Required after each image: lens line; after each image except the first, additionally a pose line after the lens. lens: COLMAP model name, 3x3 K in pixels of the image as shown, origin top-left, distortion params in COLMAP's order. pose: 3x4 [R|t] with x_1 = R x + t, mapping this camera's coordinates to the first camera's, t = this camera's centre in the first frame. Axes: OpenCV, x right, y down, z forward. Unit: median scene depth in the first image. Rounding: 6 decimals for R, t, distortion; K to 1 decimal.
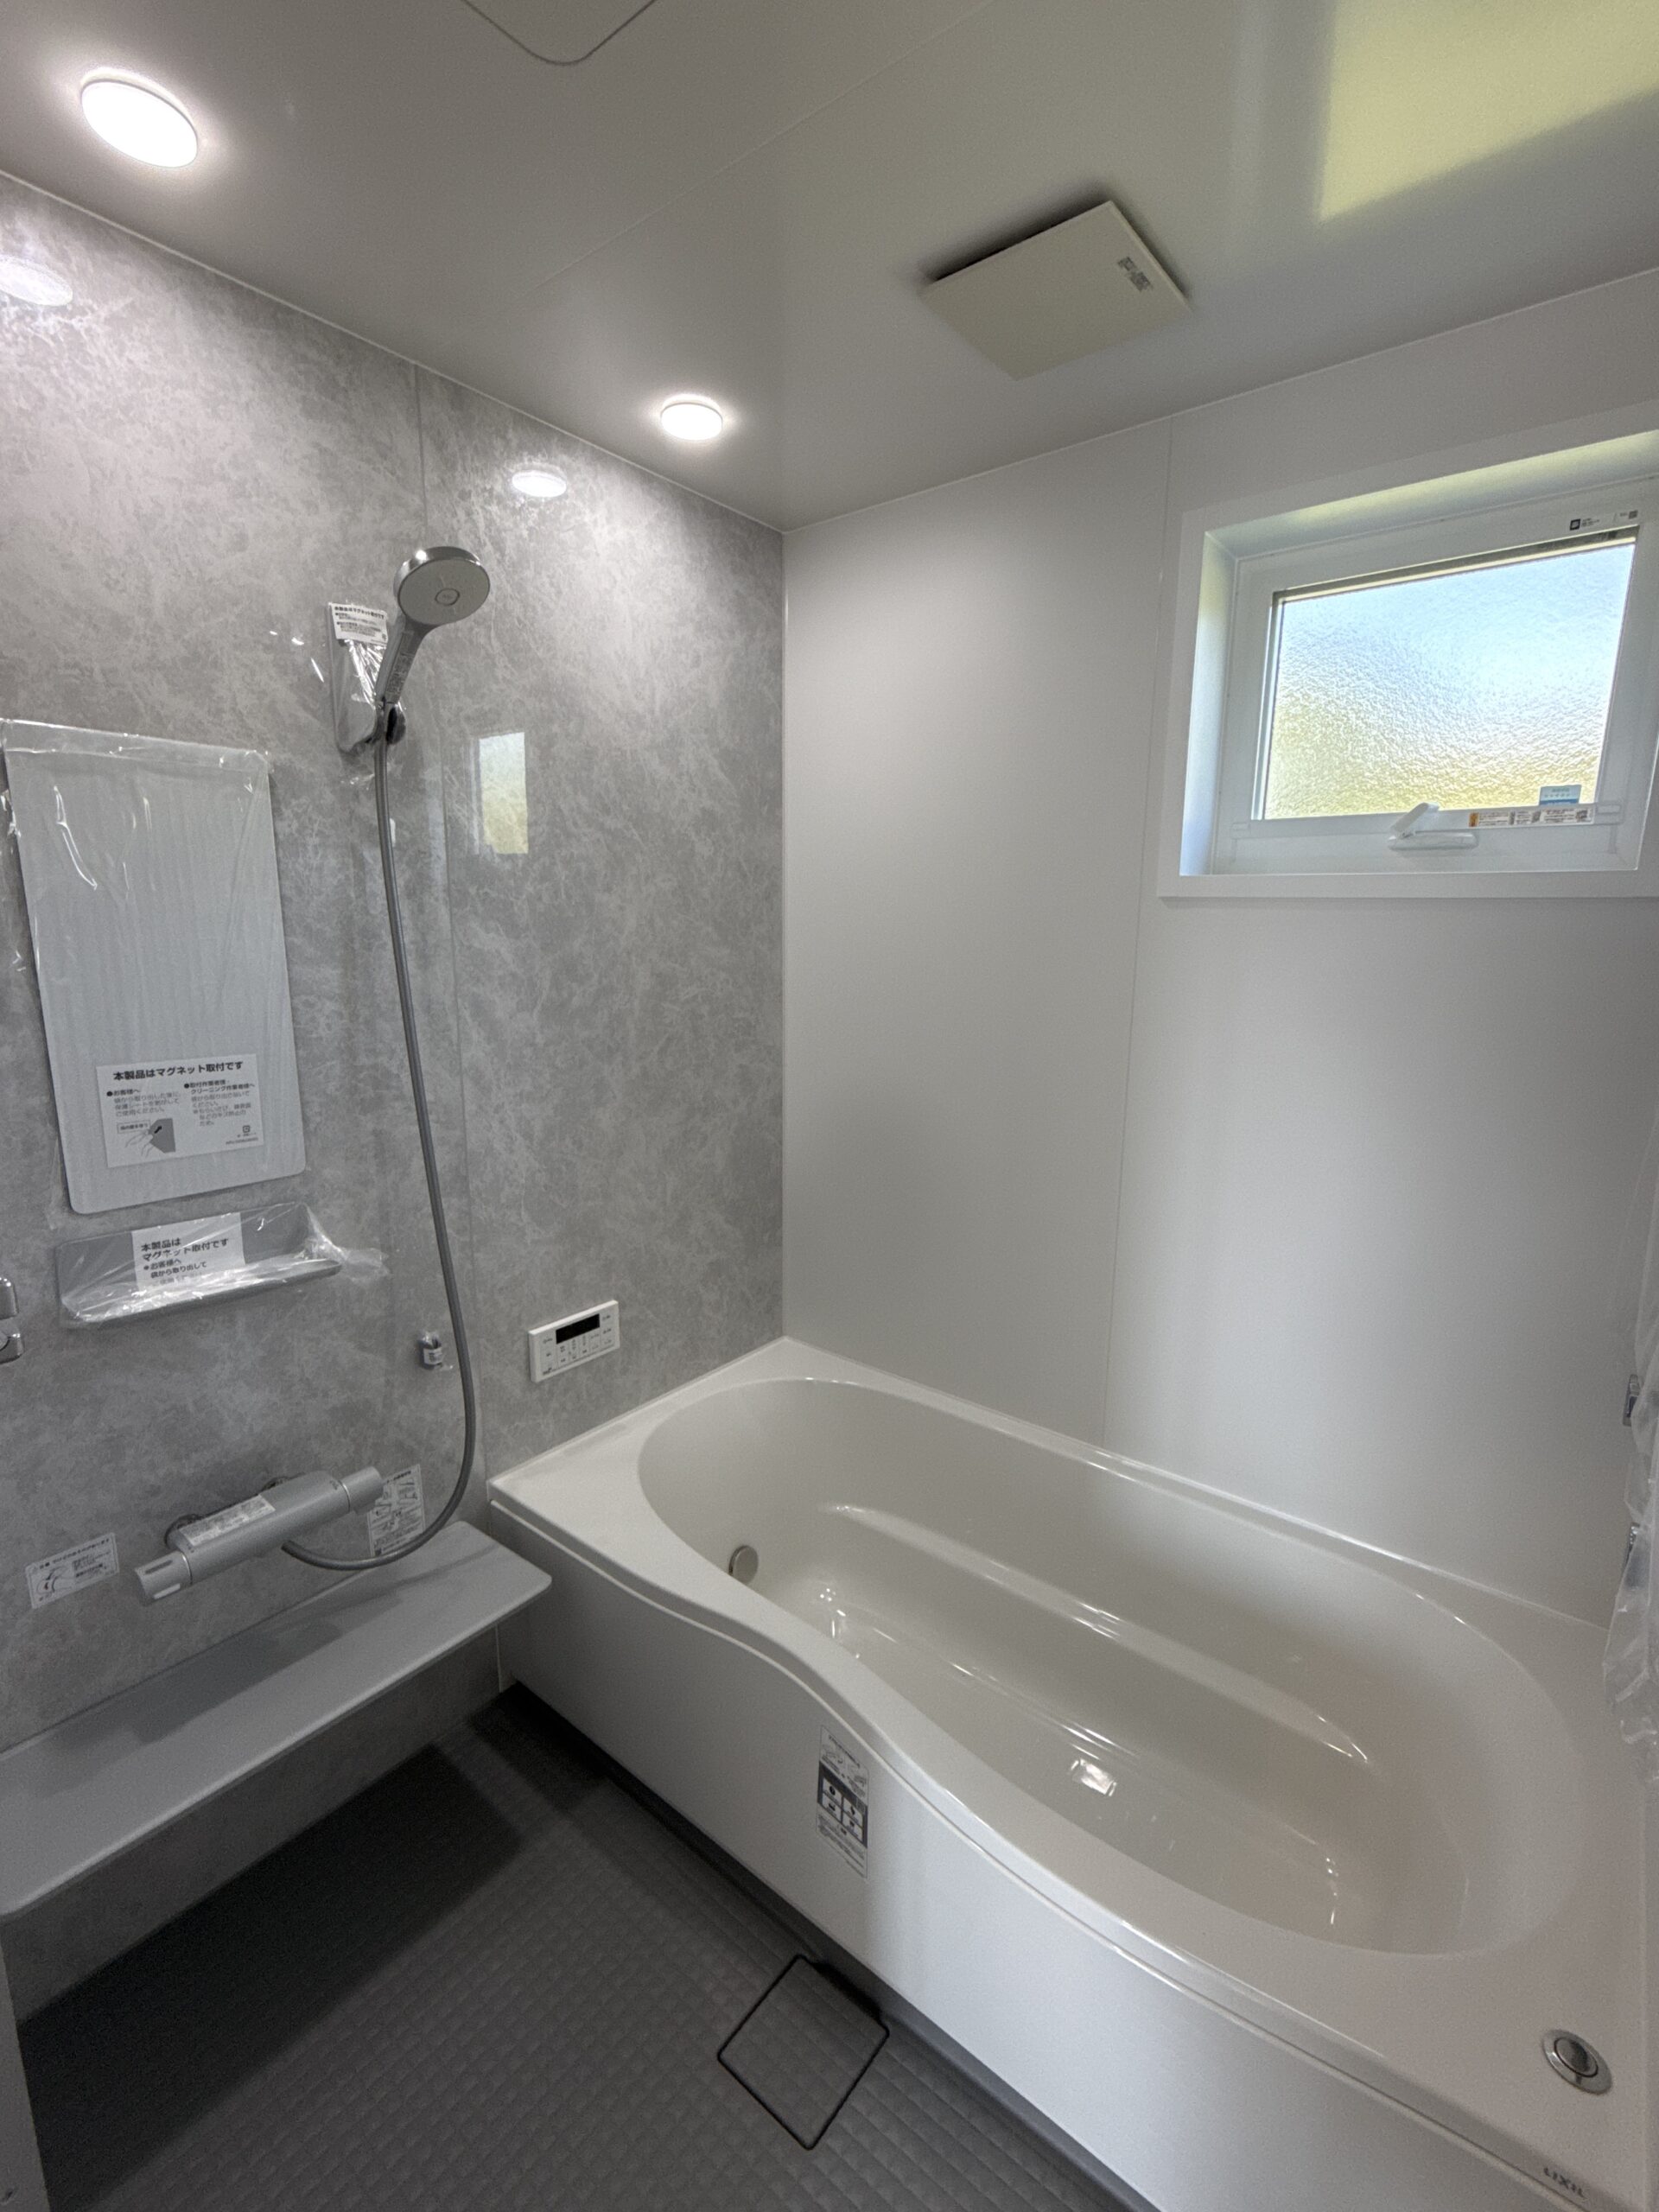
lens RADIAL K [[971.1, 0, 830.9], [0, 971.1, 1109.2], [0, 0, 1]] dist [-0.000130, -0.001842]
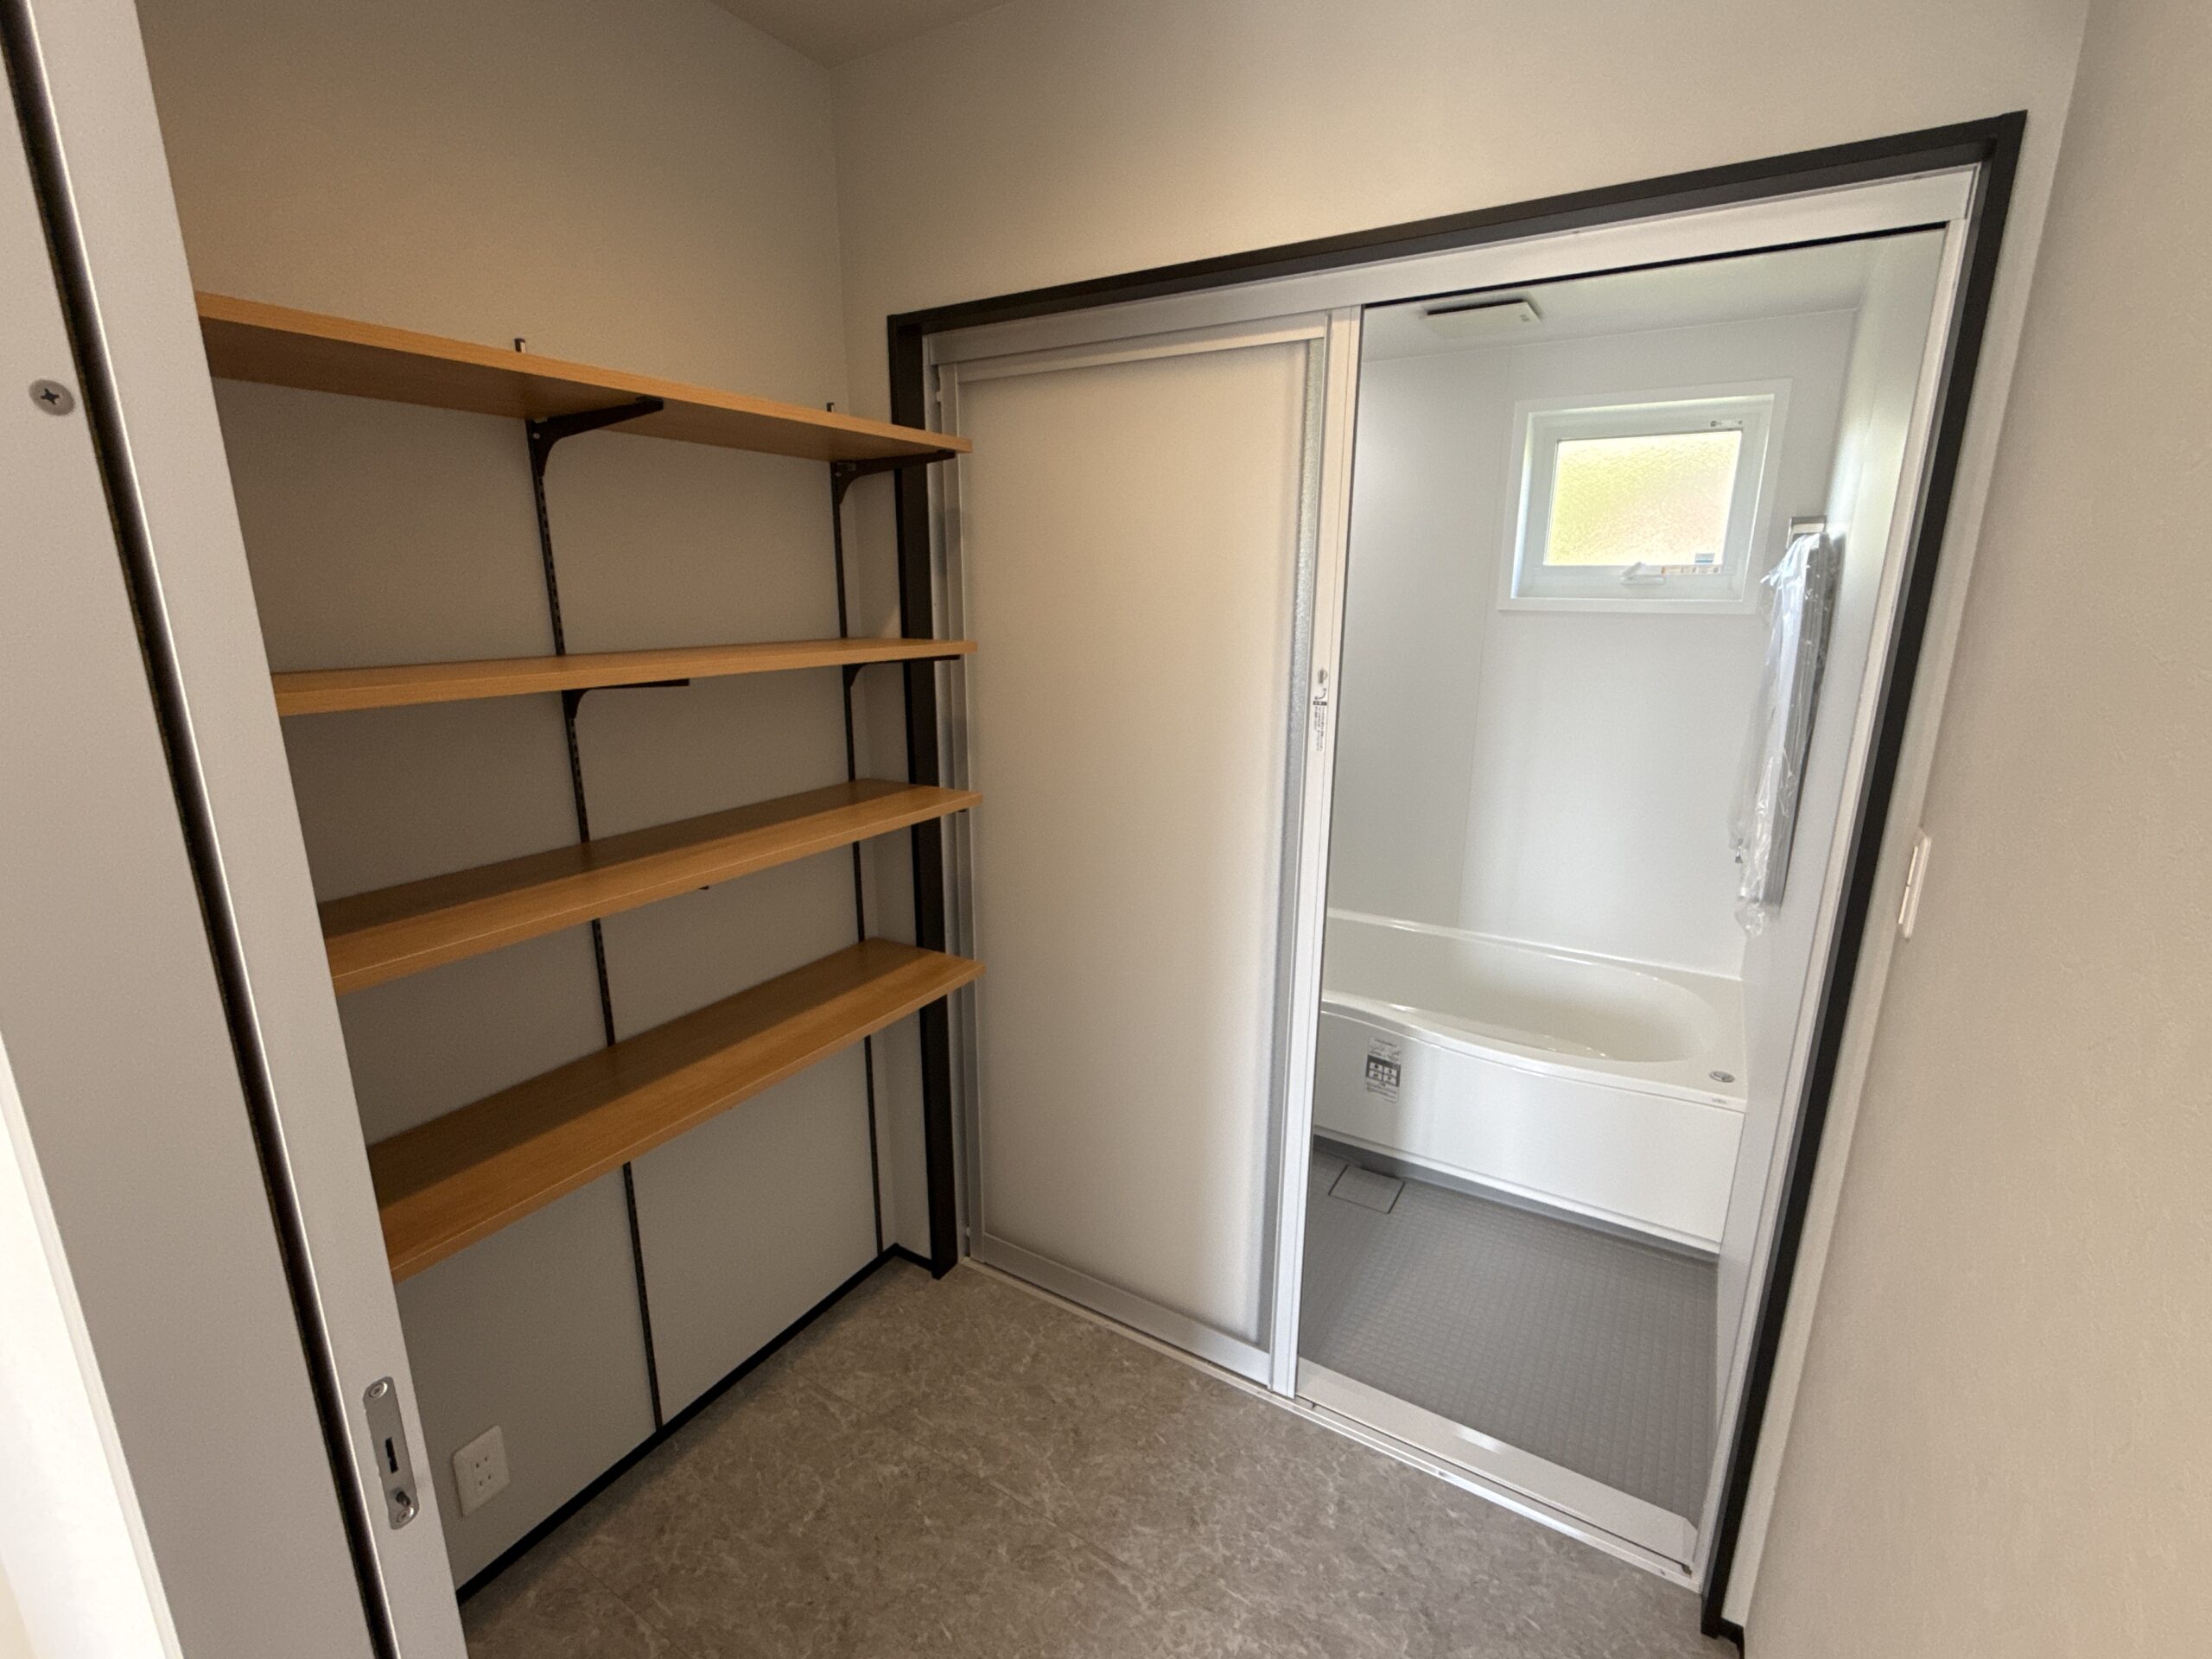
lens RADIAL K [[971.1, 0, 1106.4], [0, 971.1, 831.9], [0, 0, 1]] dist [-0.000130, -0.001842]
pose [[0.990670, -0.028230, 0.133326, -0.716319], [0.023916, 0.999141, 0.033842, 0.129017], [-0.134167, -0.030338, 0.990494, -0.787911]]
